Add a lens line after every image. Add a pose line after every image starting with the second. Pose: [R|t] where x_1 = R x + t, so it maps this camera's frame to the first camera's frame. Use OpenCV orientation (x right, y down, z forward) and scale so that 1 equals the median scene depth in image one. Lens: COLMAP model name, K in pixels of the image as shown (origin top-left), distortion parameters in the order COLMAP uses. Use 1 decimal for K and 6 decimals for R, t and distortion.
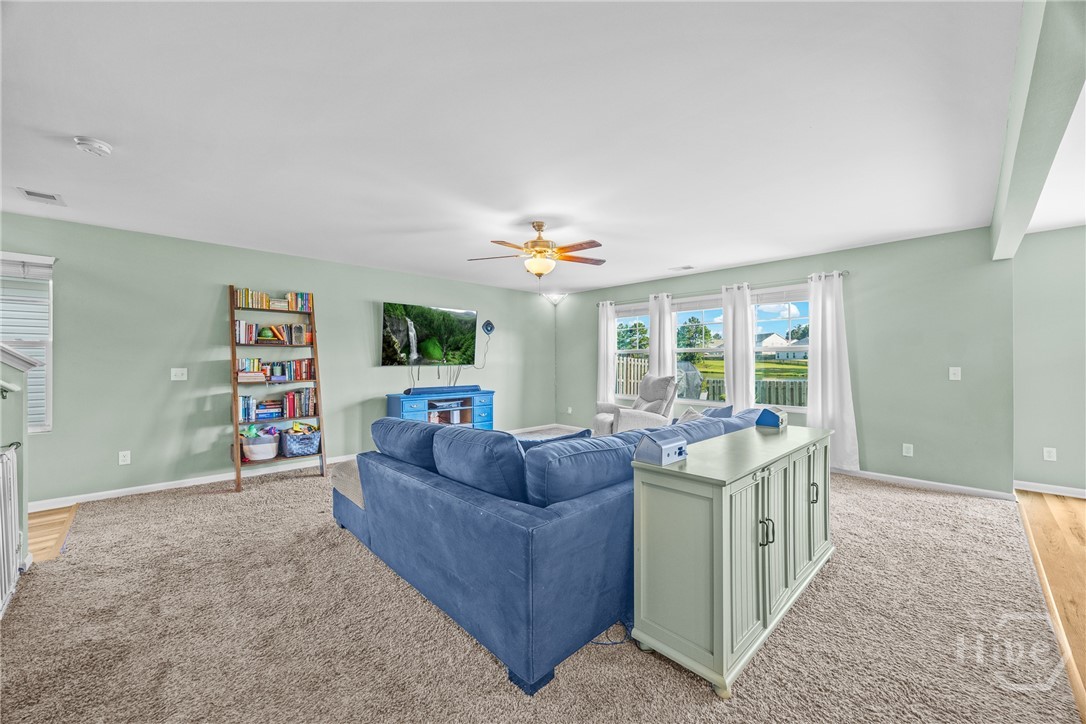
lens RADIAL K [[410.5, 0, 538.8], [0, 410.5, 361.9], [0, 0, 1]] dist [-0.000933, -0.000200]
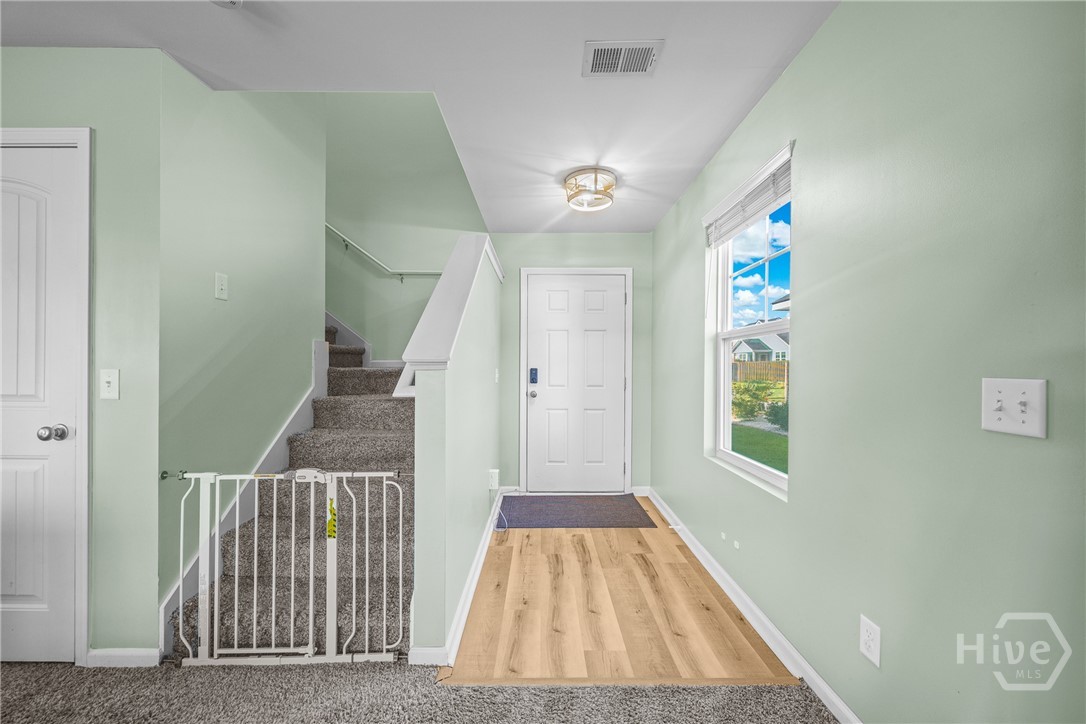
lens RADIAL K [[410.5, 0, 538.8], [0, 410.5, 361.9], [0, 0, 1]] dist [-0.000933, -0.000200]
pose [[-0.685698, -0.010967, -0.727804, -0.395056], [-0.005672, 0.999937, -0.009723, 0.007190], [0.727864, -0.002539, -0.685717, 0.709688]]
